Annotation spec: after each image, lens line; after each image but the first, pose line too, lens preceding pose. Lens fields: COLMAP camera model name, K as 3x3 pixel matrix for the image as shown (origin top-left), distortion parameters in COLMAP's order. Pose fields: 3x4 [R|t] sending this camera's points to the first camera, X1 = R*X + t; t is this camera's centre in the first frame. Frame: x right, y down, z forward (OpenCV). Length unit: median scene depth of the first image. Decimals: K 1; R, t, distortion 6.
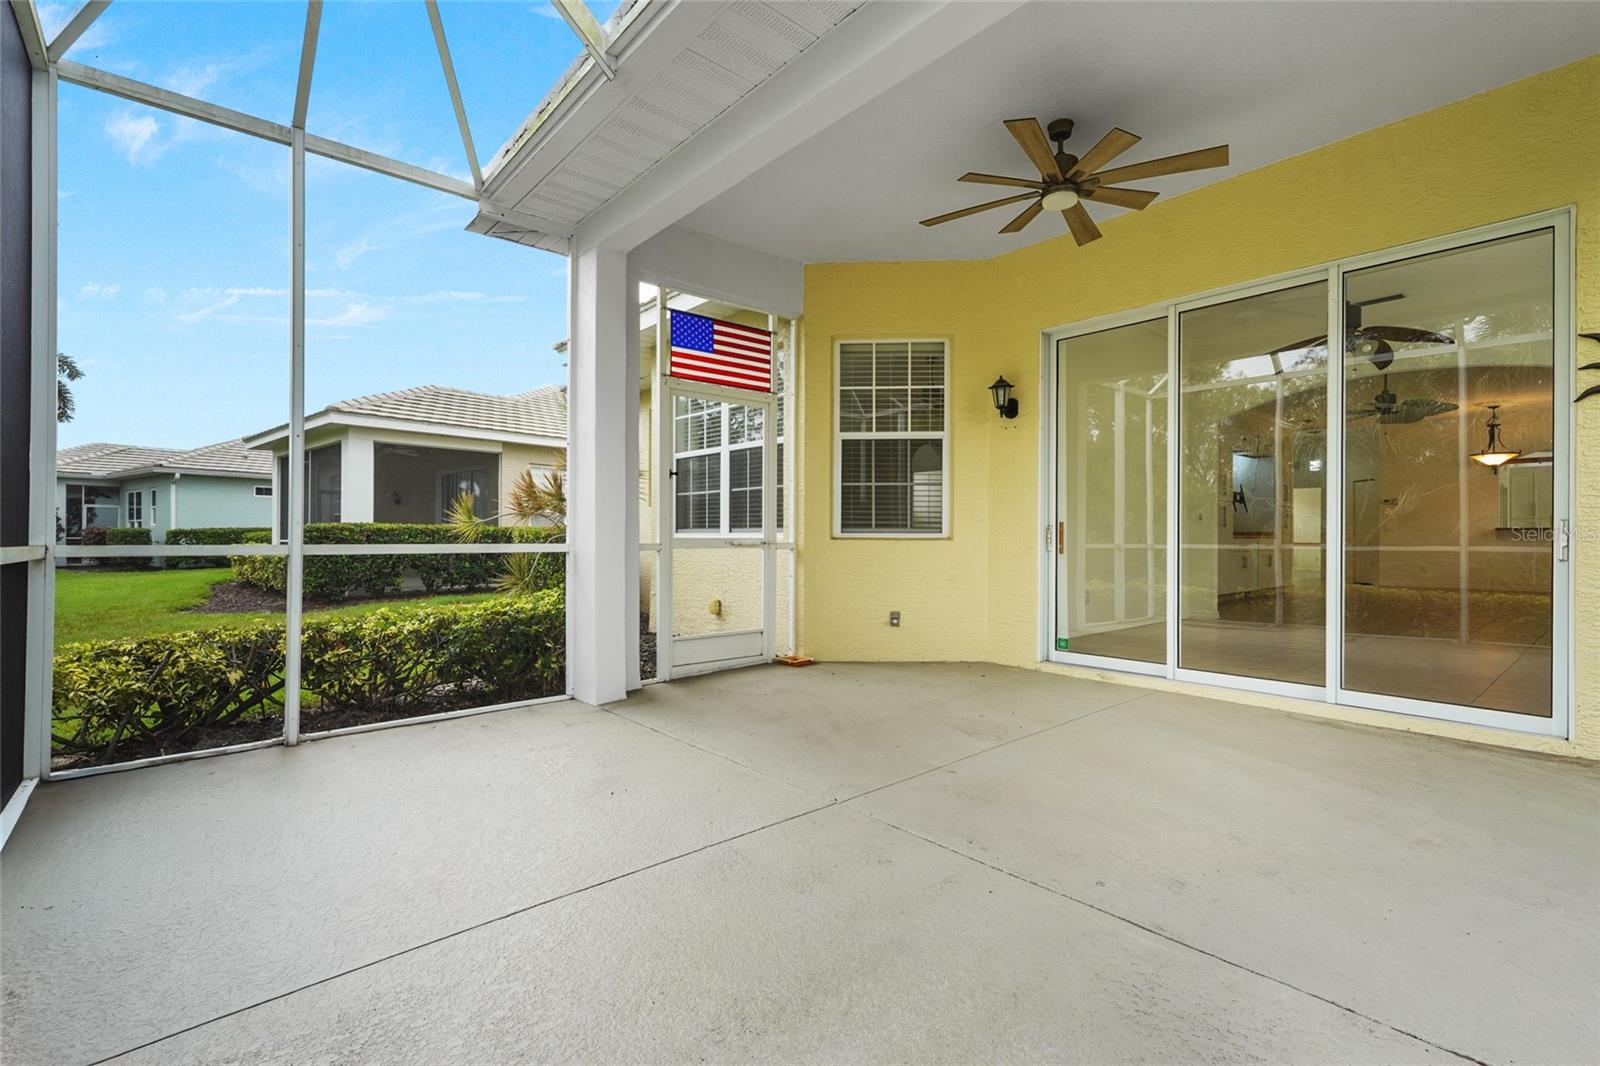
lens RADIAL K [[728.4, 0, 800.0], [0, 728.4, 533.0], [0, 0, 1]] dist [-0.002498, -0.000268]
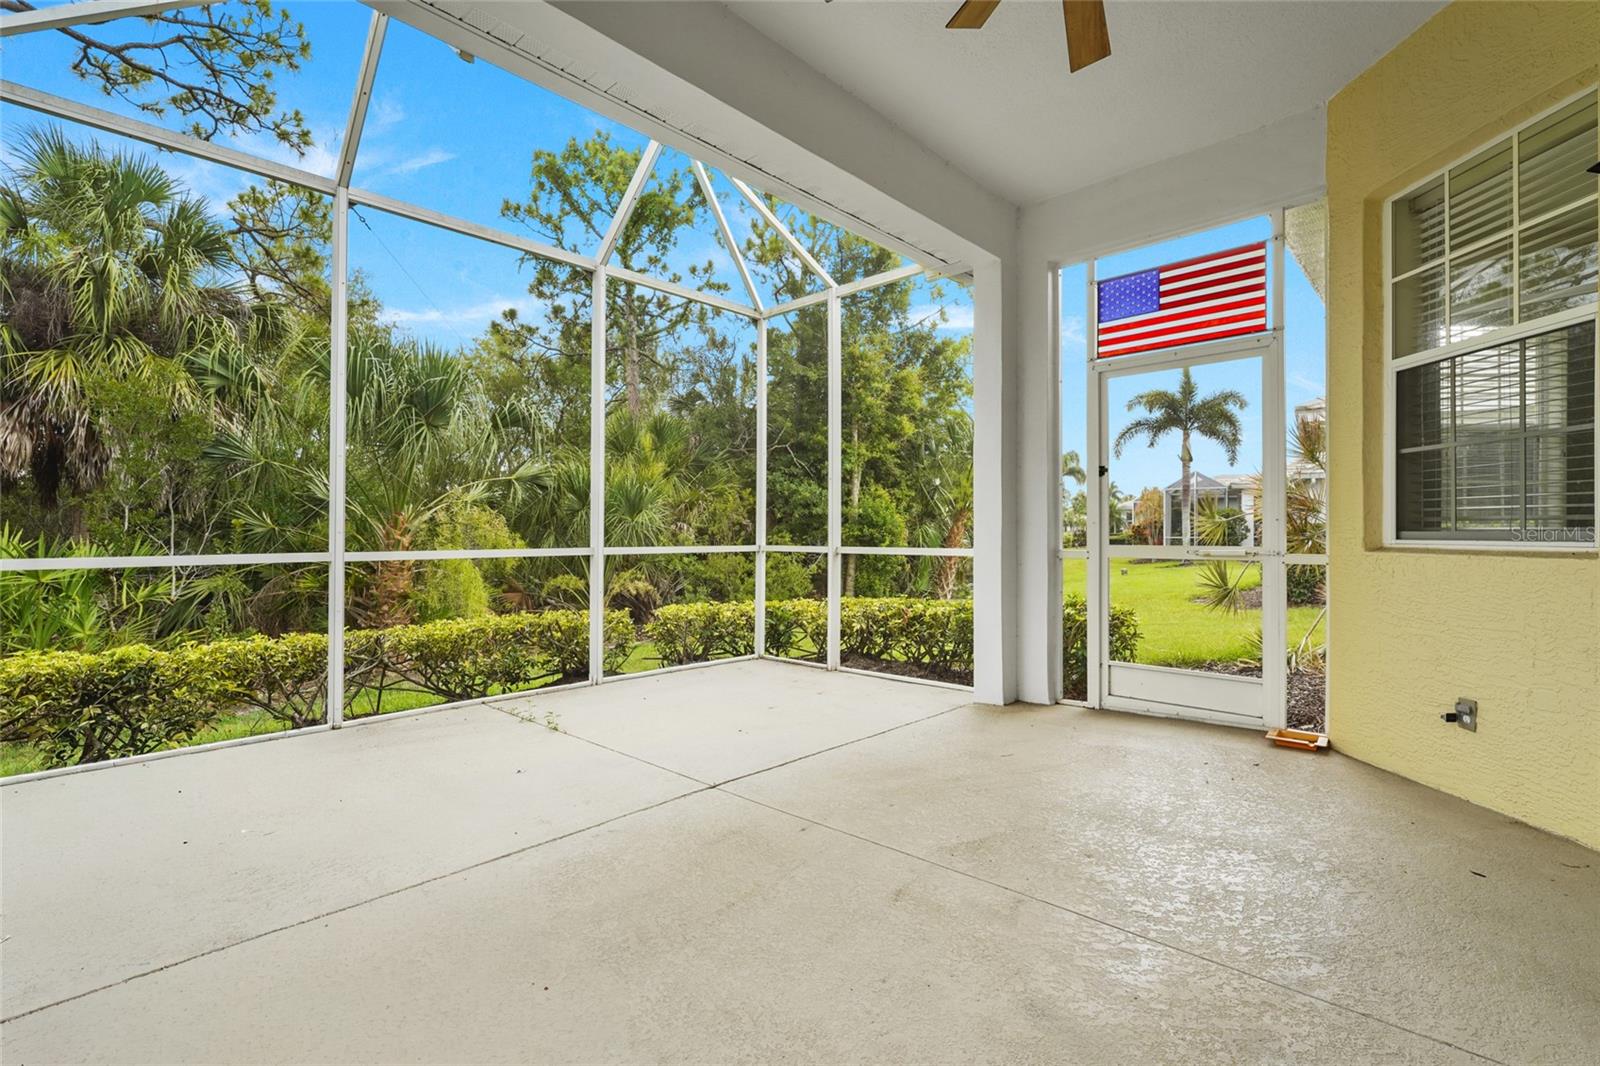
lens RADIAL K [[728.4, 0, 800.0], [0, 728.4, 533.0], [0, 0, 1]] dist [-0.002498, -0.000268]
pose [[0.095084, -0.003201, -0.995464, 0.584009], [0.005477, 0.999981, -0.002693, -0.006348], [0.995454, -0.005196, 0.095100, 0.503734]]
